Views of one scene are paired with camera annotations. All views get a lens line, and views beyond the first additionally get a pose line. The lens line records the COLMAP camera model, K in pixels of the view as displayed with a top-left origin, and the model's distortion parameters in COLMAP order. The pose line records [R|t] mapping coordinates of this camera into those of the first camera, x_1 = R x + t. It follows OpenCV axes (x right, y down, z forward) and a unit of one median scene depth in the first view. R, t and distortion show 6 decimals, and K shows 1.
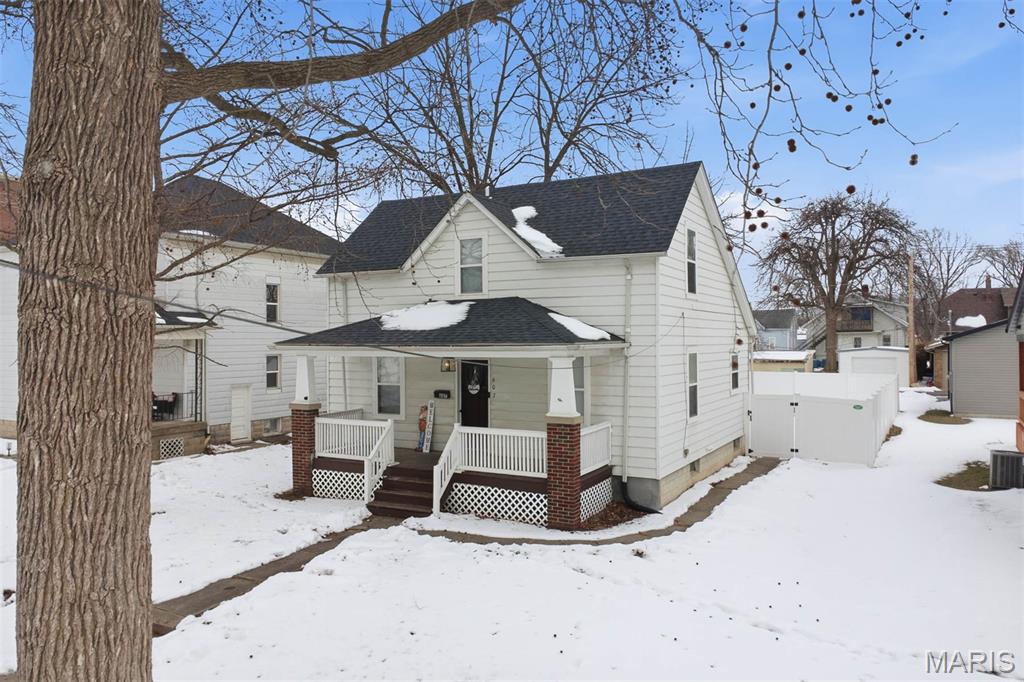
lens RADIAL K [[732.1, 0, 498.2], [0, 732.1, 340.7], [0, 0, 1]] dist [0.009967, 0.003579]
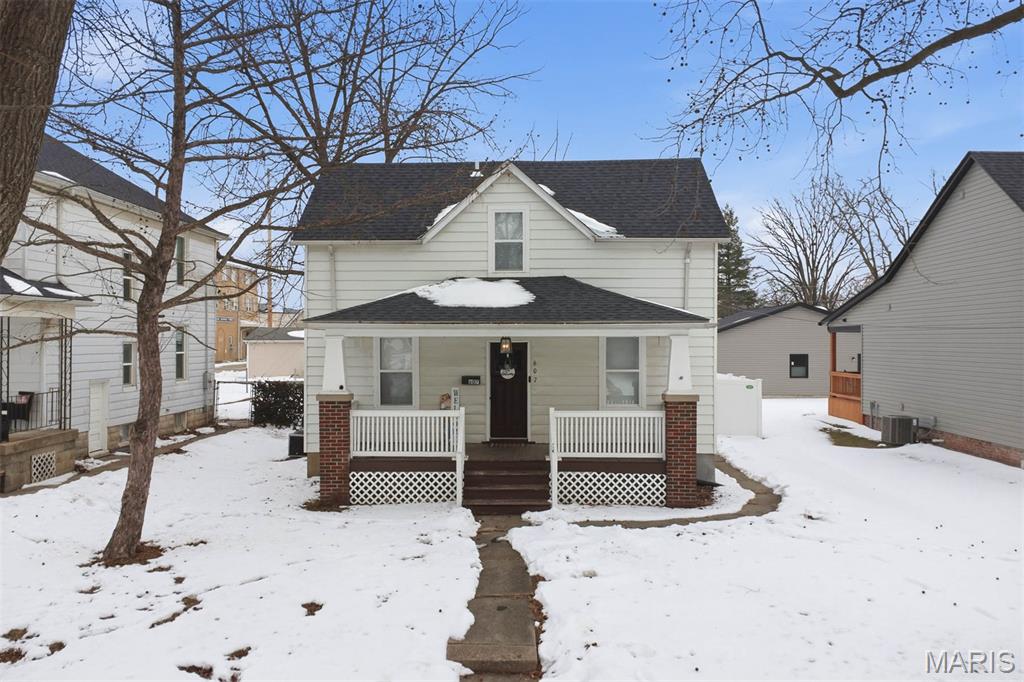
lens RADIAL K [[732.1, 0, 498.2], [0, 732.1, 340.7], [0, 0, 1]] dist [0.009967, 0.003579]
pose [[0.888382, 0.006366, 0.459062, -0.492192], [-0.004563, 0.999977, -0.005038, 0.029928], [-0.459083, 0.002381, 0.888390, 0.186187]]
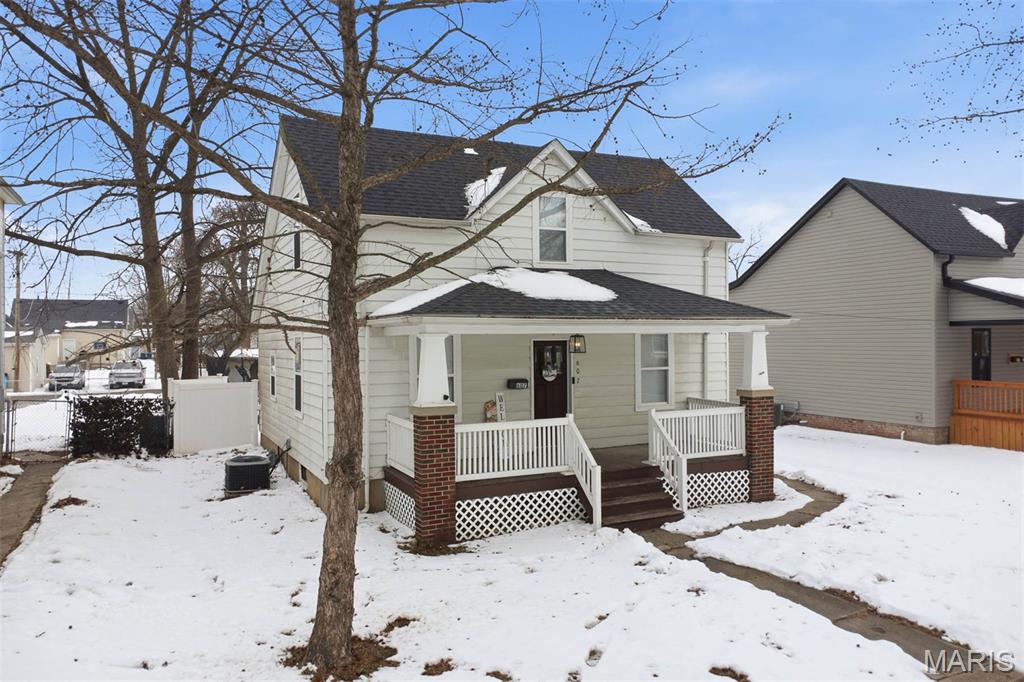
lens RADIAL K [[732.1, 0, 498.2], [0, 732.1, 340.7], [0, 0, 1]] dist [0.009967, 0.003579]
pose [[0.577577, -0.000092, 0.816336, -0.788581], [0.006974, 0.999964, -0.004821, 0.031296], [-0.816306, 0.008478, 0.577557, 0.585378]]
